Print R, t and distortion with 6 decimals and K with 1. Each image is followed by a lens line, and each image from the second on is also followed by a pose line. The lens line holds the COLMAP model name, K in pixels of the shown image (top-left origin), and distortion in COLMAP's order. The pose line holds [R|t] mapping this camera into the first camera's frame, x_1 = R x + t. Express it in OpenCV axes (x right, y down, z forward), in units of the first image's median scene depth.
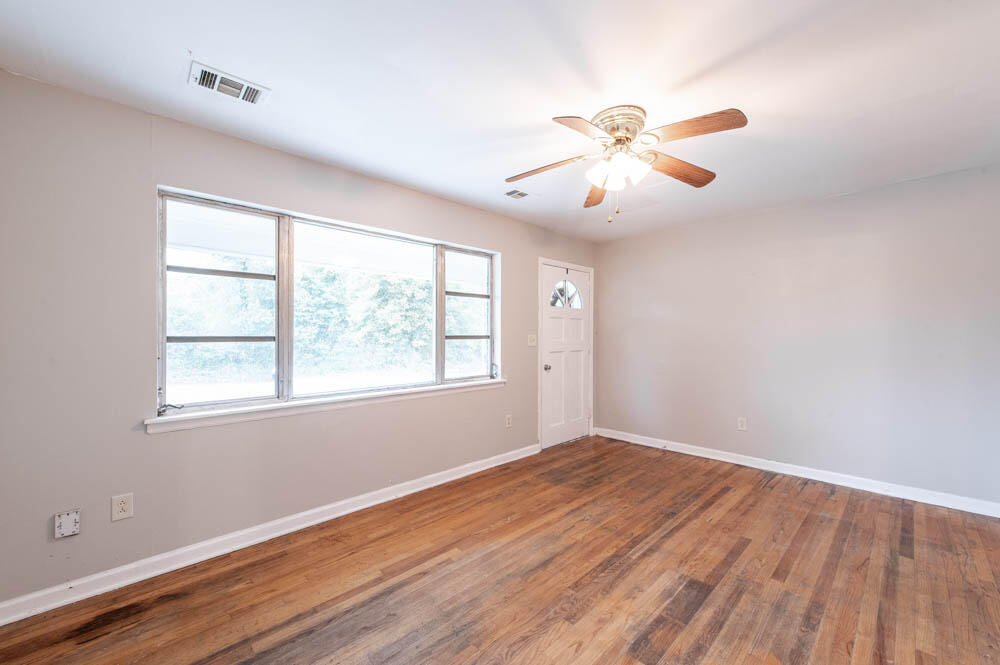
lens RADIAL K [[401.2, 0, 503.1], [0, 401.2, 333.6], [0, 0, 1]] dist [0.001401, -0.000097]
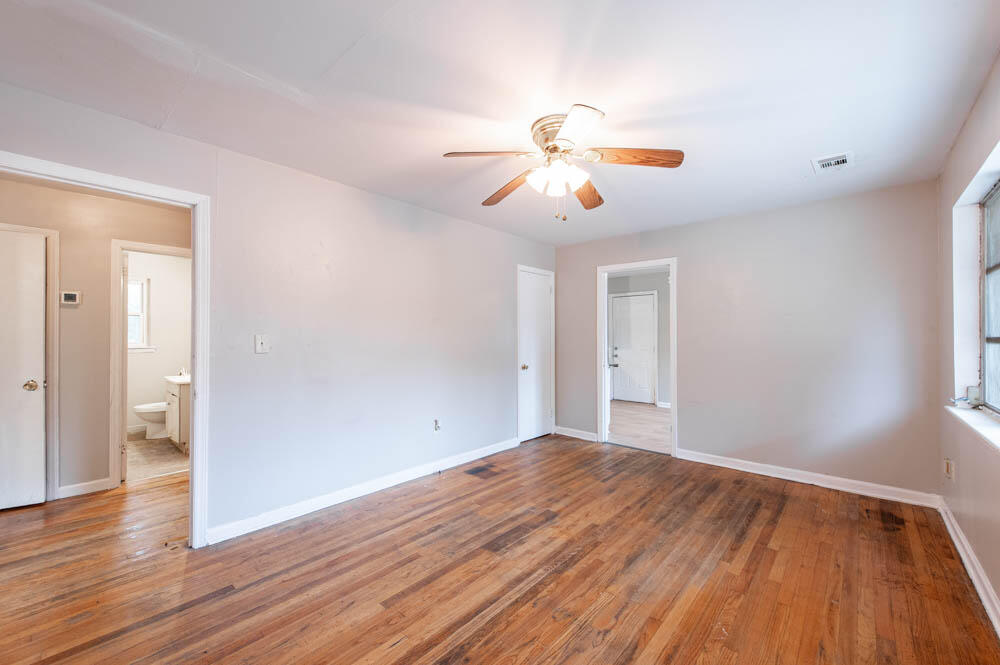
lens RADIAL K [[401.2, 0, 498.3], [0, 401.2, 332.3], [0, 0, 1]] dist [0.001401, -0.000097]
pose [[-0.998133, 0.003464, -0.060974, 0.498915], [0.004646, 0.999804, -0.019264, 0.019331], [0.060895, -0.019511, -0.997953, 2.016076]]
